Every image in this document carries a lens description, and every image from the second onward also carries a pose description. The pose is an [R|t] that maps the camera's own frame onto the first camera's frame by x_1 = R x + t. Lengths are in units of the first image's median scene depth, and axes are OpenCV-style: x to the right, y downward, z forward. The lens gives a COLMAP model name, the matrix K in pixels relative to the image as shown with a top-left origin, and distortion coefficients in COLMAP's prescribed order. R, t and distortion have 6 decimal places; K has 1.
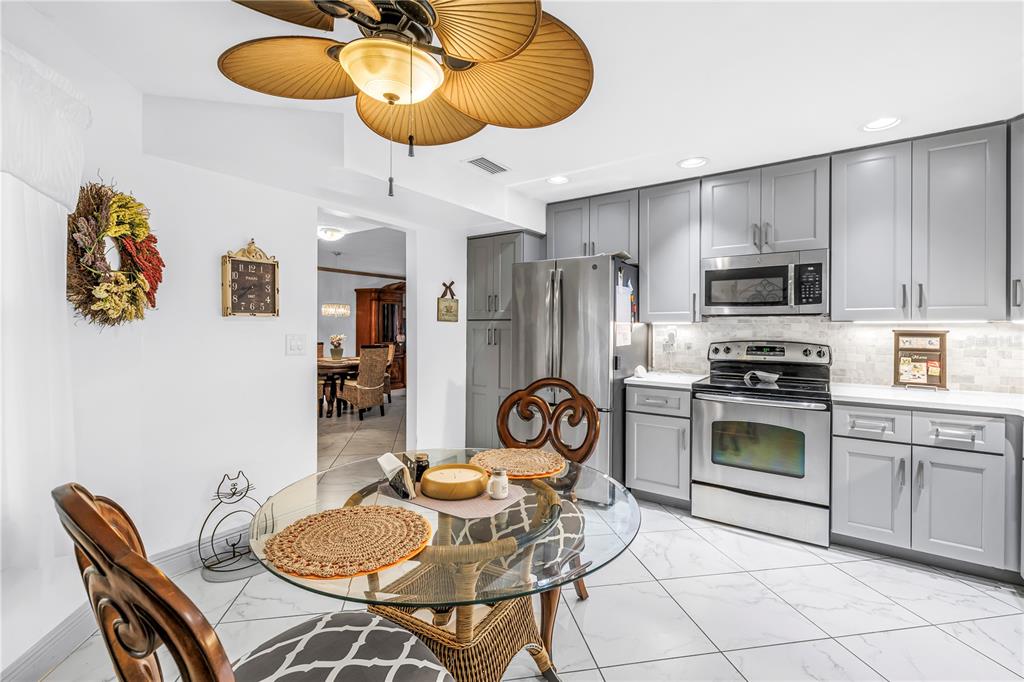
lens RADIAL K [[444.2, 0, 508.6], [0, 444.2, 328.6], [0, 0, 1]] dist [0.000453, -0.000211]
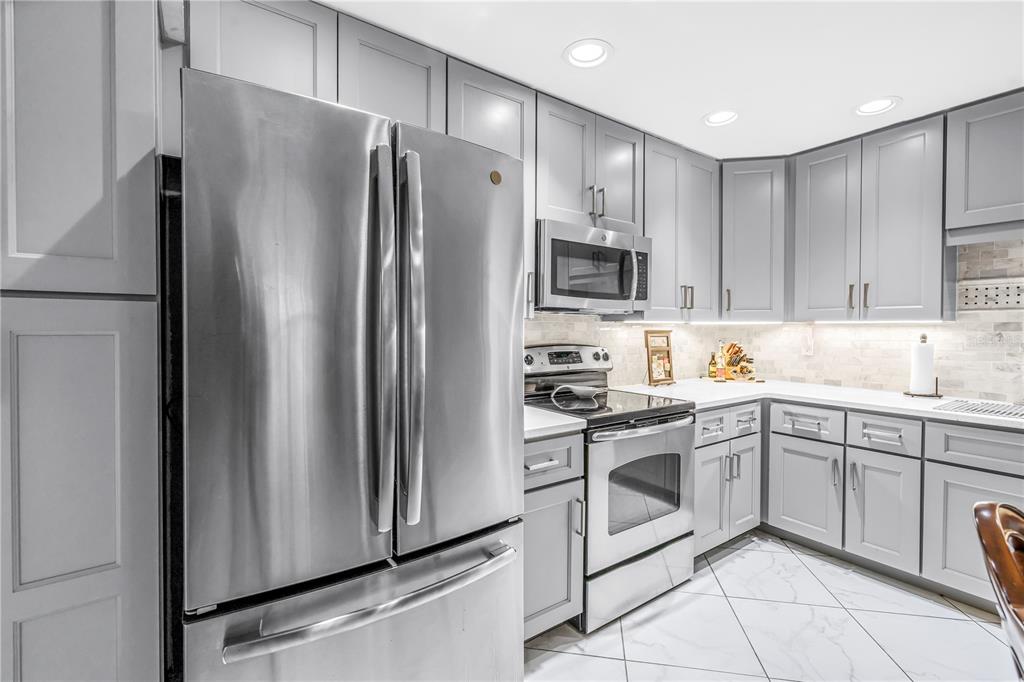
lens RADIAL K [[451.2, 0, 515.1], [0, 451.2, 333.9], [0, 0, 1]] dist [0.000308, -0.000508]
pose [[0.335424, -0.014273, 0.941959, -0.198882], [-0.000600, 0.999882, 0.015364, -0.003051], [-0.942067, -0.005718, 0.335376, 0.872241]]
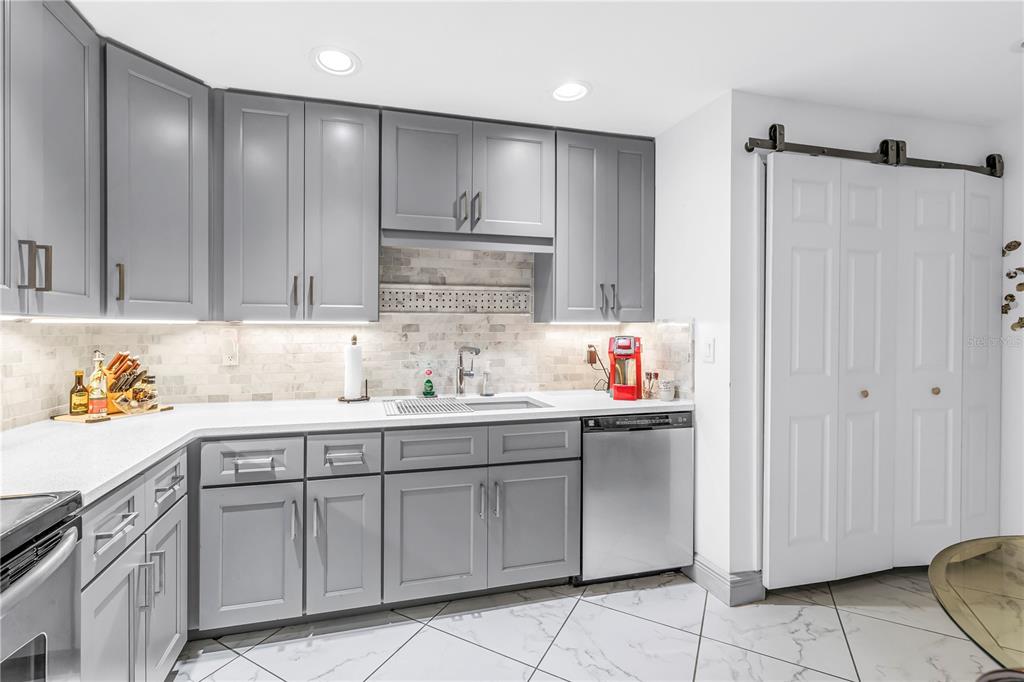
lens RADIAL K [[446.8, 0, 475.4], [0, 446.8, 330.9], [0, 0, 1]] dist [-0.000467, -0.000025]
pose [[-0.761226, -0.004144, 0.648474, 0.162776], [-0.001546, 0.999988, 0.004577, -0.002639], [-0.648485, 0.002482, -0.761223, 0.904507]]
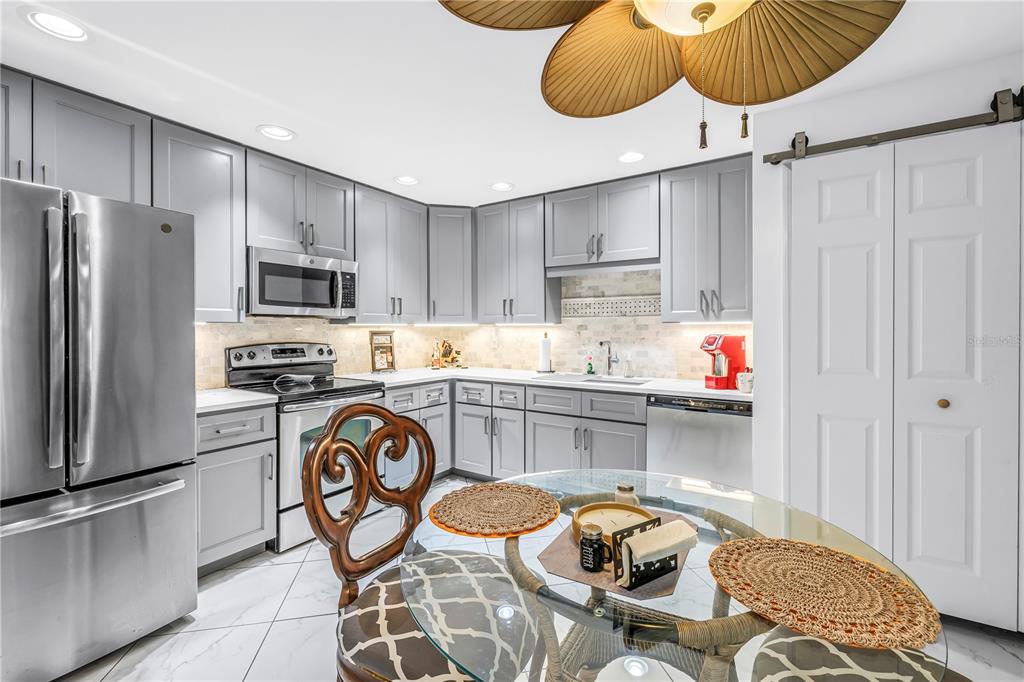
lens RADIAL K [[440.1, 0, 510.7], [0, 440.1, 331.0], [0, 0, 1]] dist [-0.000437, 0.000079]
pose [[-0.025473, -0.008313, 0.999641, -0.423474], [0.002454, 0.999962, 0.008378, -0.005083], [-0.999673, 0.002666, -0.025451, 0.572853]]
